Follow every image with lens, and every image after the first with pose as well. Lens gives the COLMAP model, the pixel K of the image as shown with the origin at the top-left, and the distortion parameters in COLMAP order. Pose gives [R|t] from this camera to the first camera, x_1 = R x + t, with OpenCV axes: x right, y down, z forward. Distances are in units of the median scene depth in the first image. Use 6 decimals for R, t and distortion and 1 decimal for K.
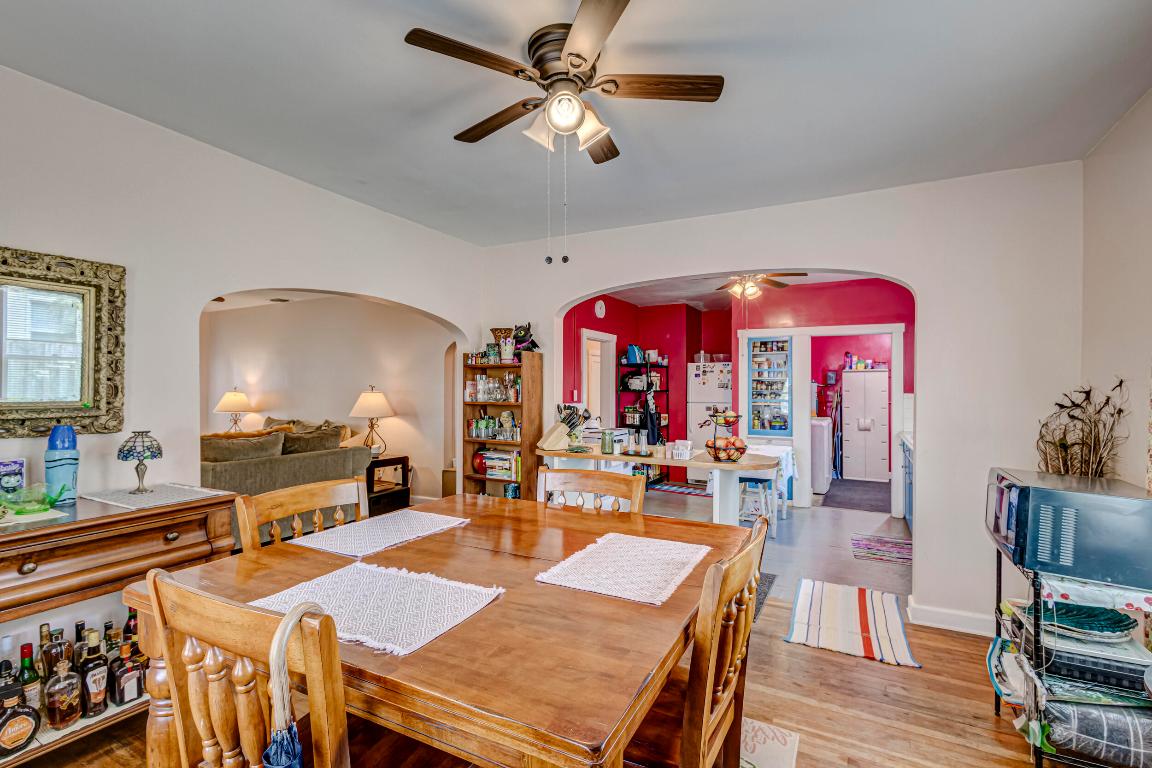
lens RADIAL K [[545.0, 0, 575.9], [0, 545.0, 381.7], [0, 0, 1]] dist [-0.004130, 0.002389]
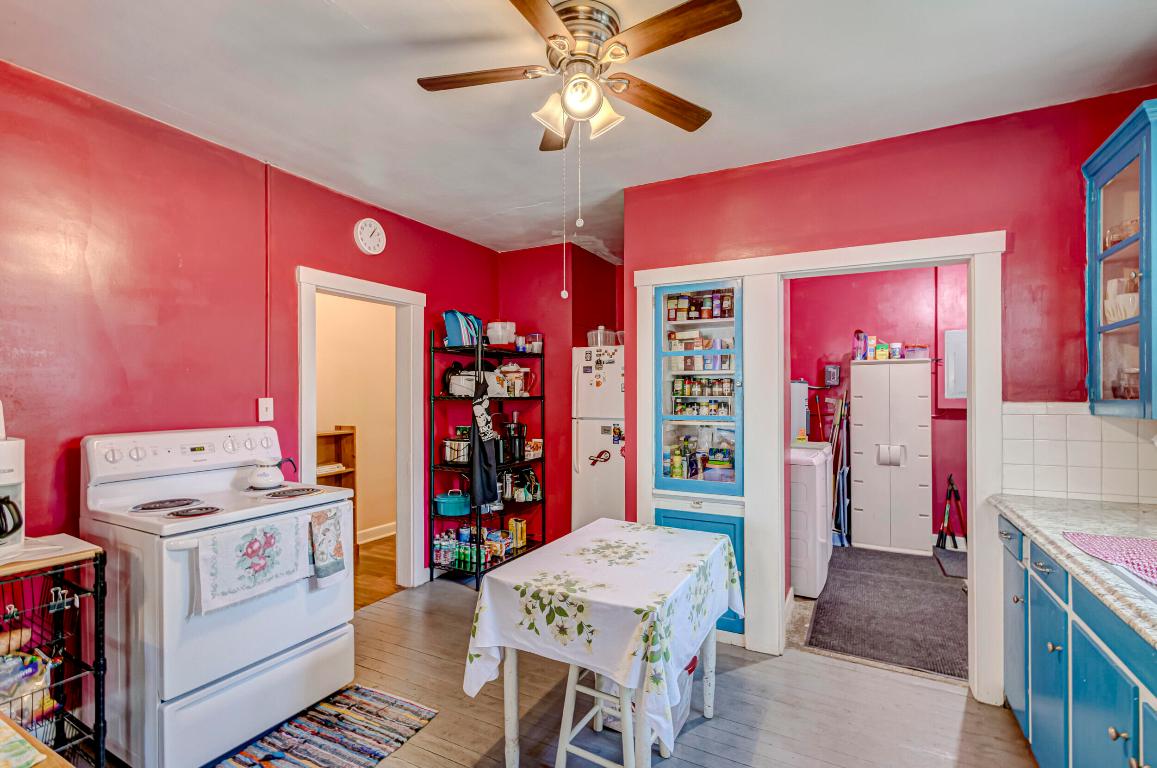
lens RADIAL K [[547.4, 0, 578.2], [0, 547.4, 392.9], [0, 0, 1]] dist [-0.004130, 0.002389]
pose [[0.999988, -0.004874, 0.000589, 0.214496], [0.004869, 0.999947, 0.009036, 0.007030], [-0.000633, -0.009033, 0.999959, 0.450914]]
